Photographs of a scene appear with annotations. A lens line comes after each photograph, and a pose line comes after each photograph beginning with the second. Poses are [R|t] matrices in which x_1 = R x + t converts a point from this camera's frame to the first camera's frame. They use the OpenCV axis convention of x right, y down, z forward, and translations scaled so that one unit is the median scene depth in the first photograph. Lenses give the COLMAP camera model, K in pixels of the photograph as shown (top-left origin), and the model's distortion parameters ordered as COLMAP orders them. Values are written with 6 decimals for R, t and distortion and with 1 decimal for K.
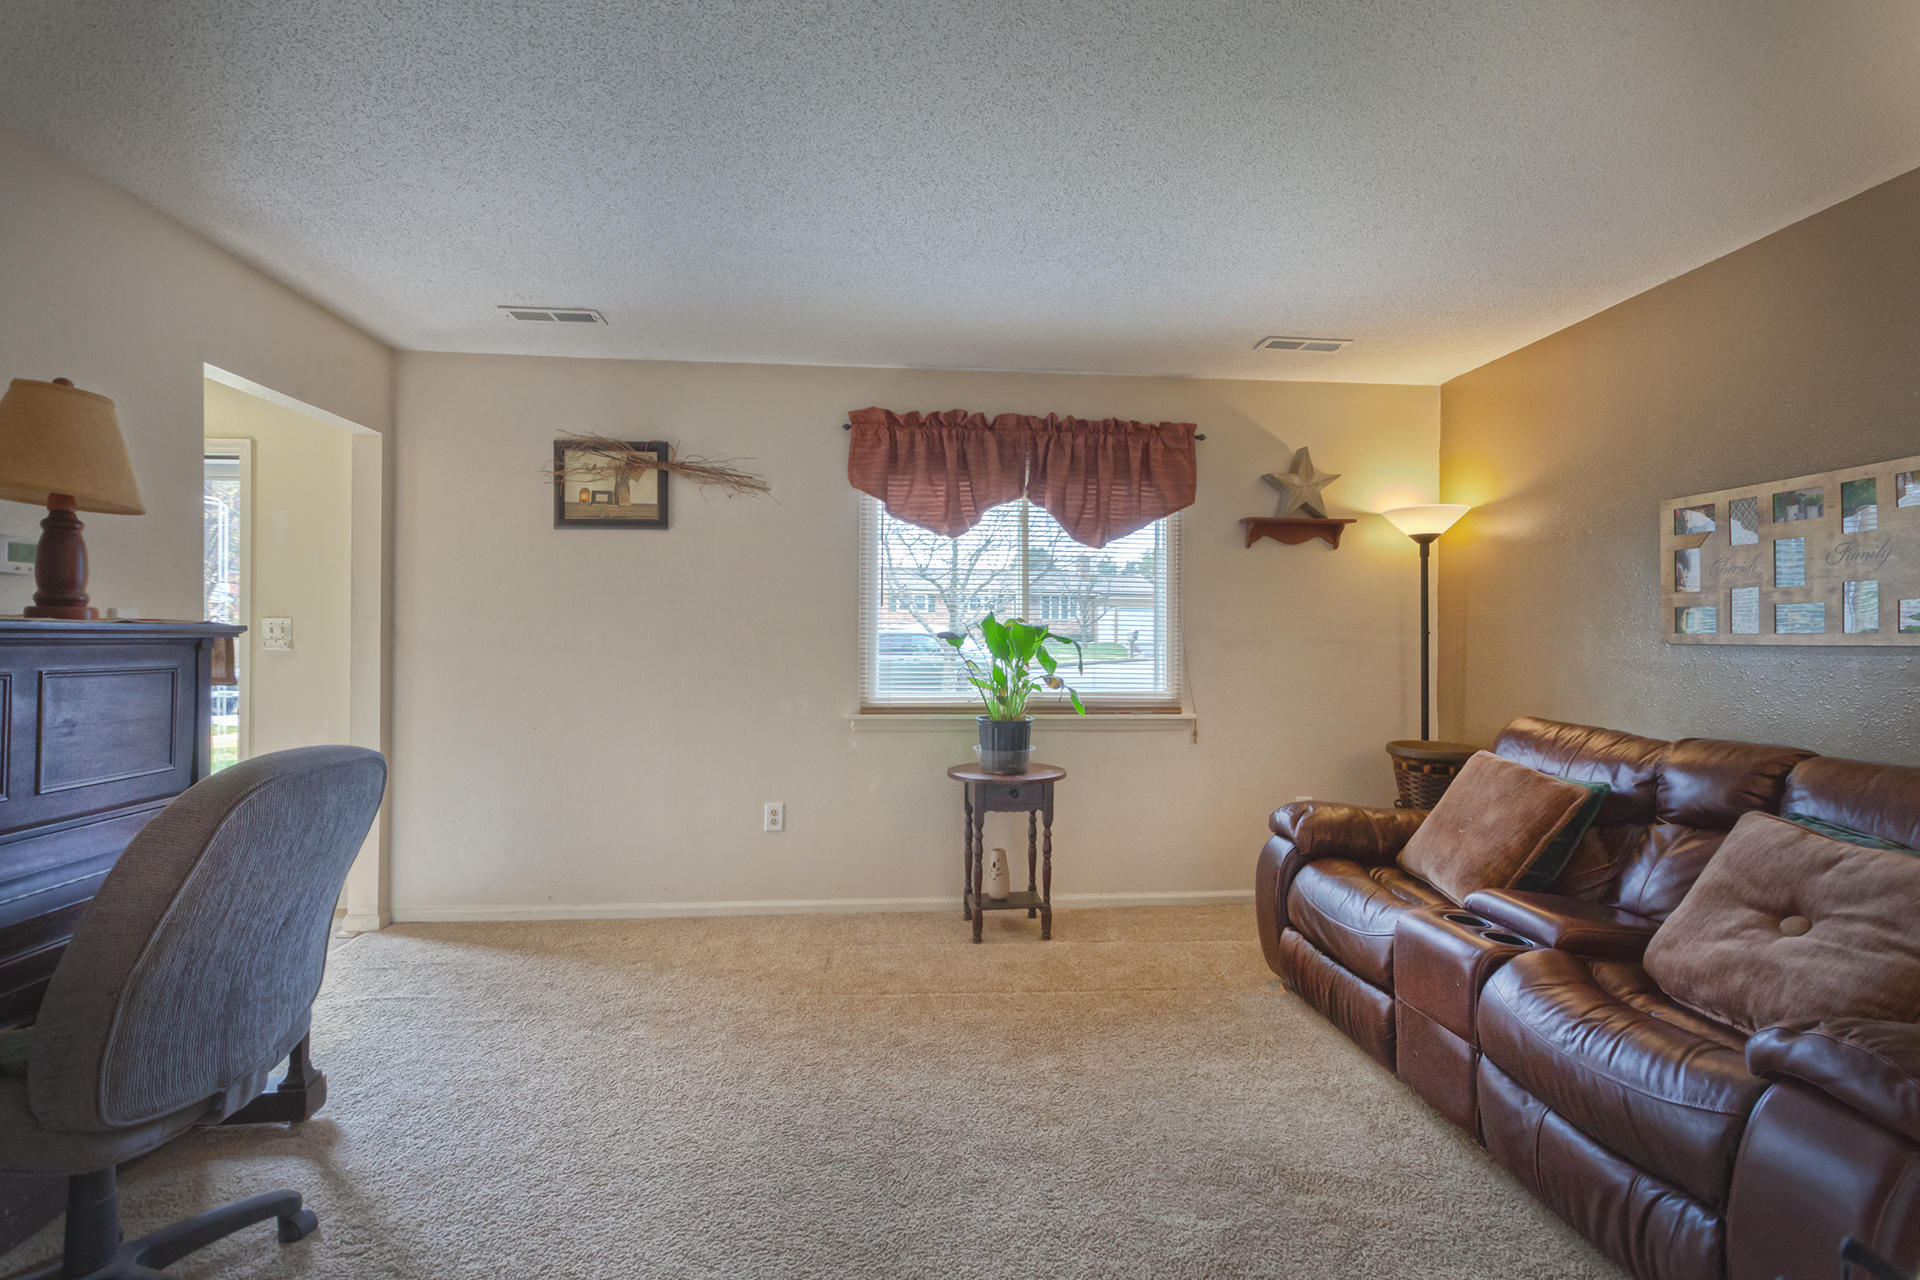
lens RADIAL K [[870.8, 0, 960.0], [0, 870.8, 640.0], [0, 0, 1]] dist [0.002176, 0.000280]
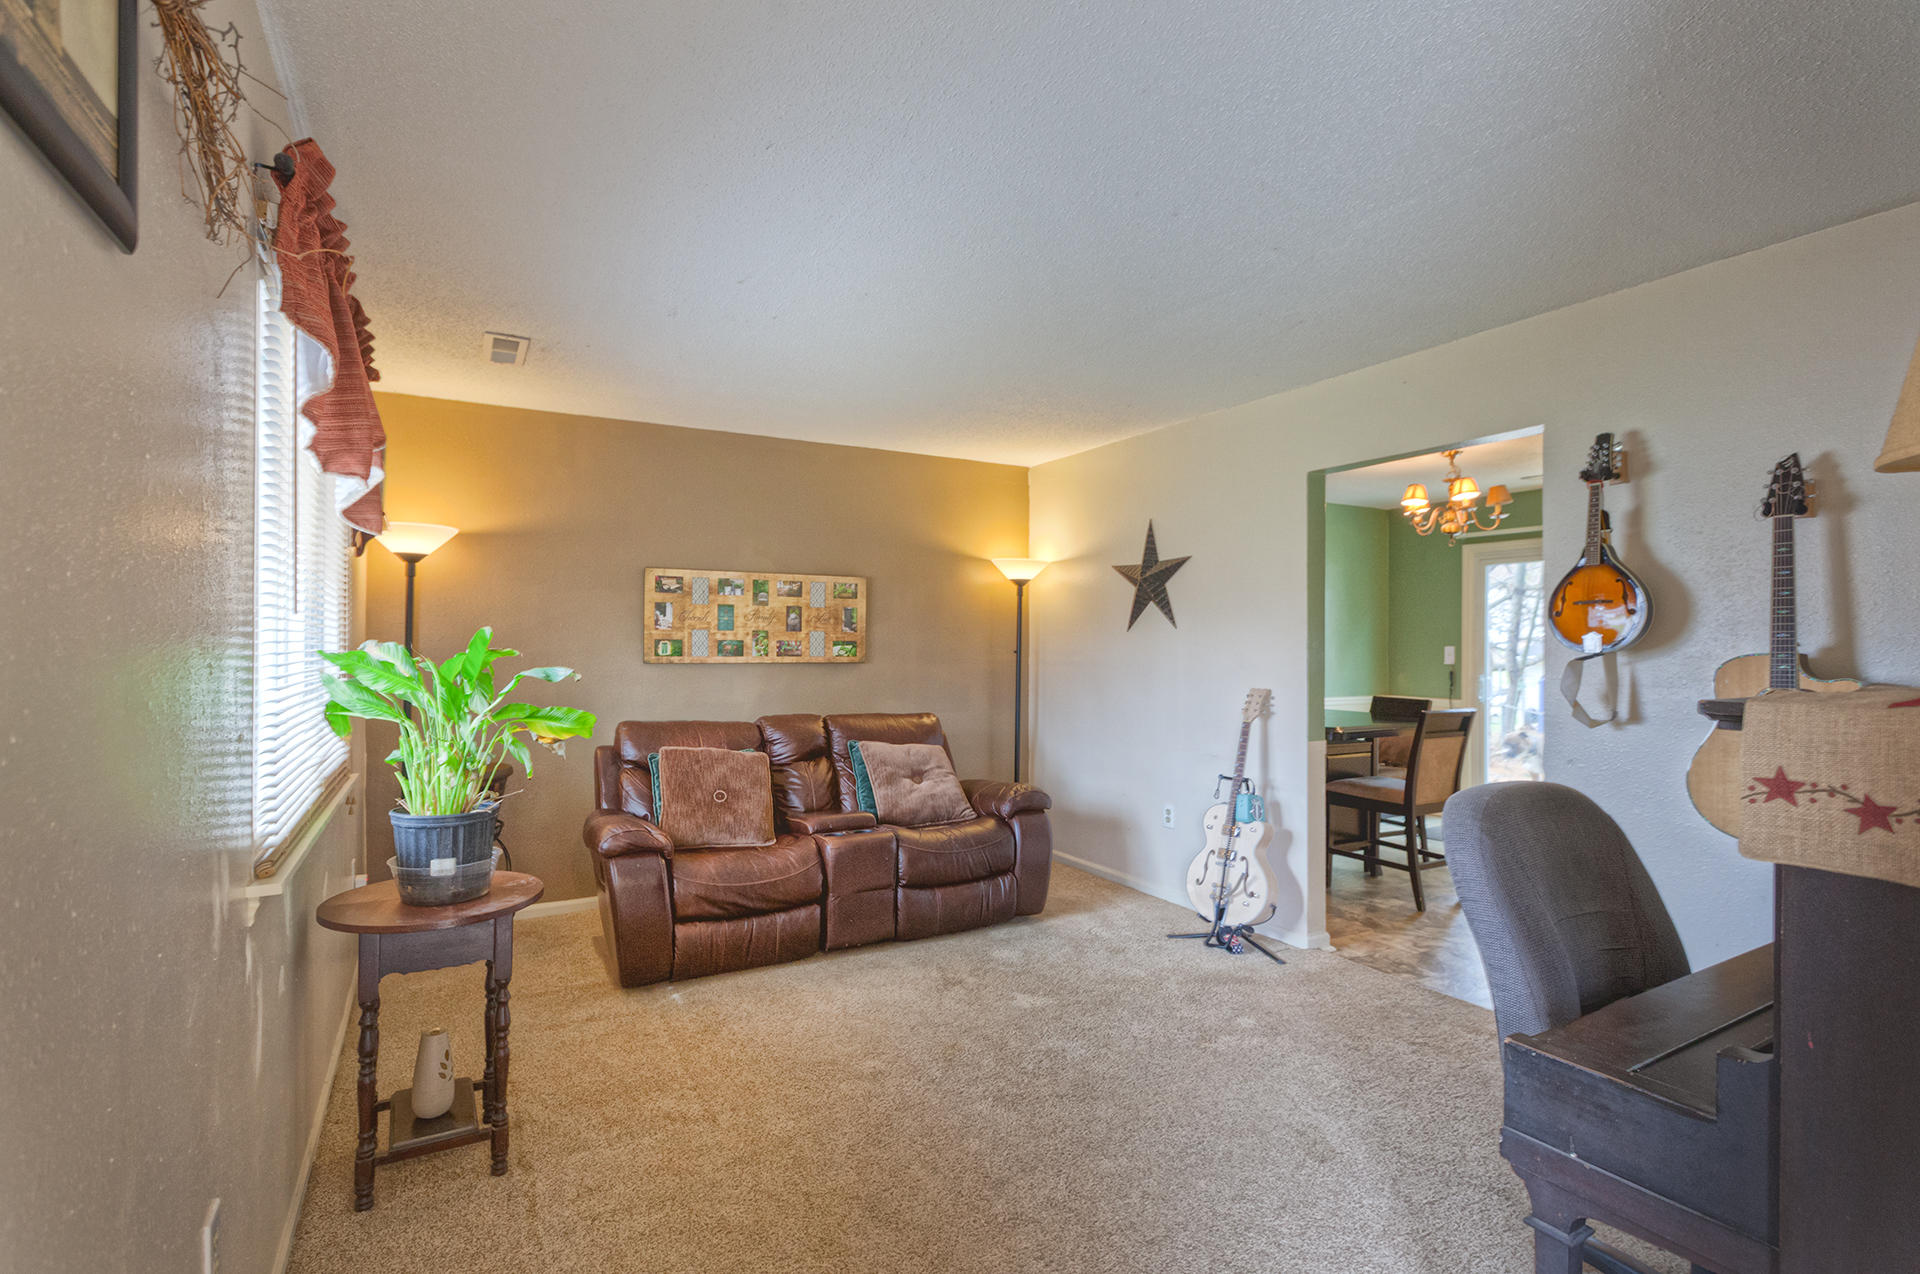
lens RADIAL K [[870.8, 0, 960.0], [0, 870.8, 637.0], [0, 0, 1]] dist [0.002176, 0.000280]
pose [[-0.423484, -0.000501, 0.905903, -1.272368], [-0.004545, 0.999988, -0.001571, -0.065917], [-0.905892, -0.004782, -0.423481, 1.855764]]
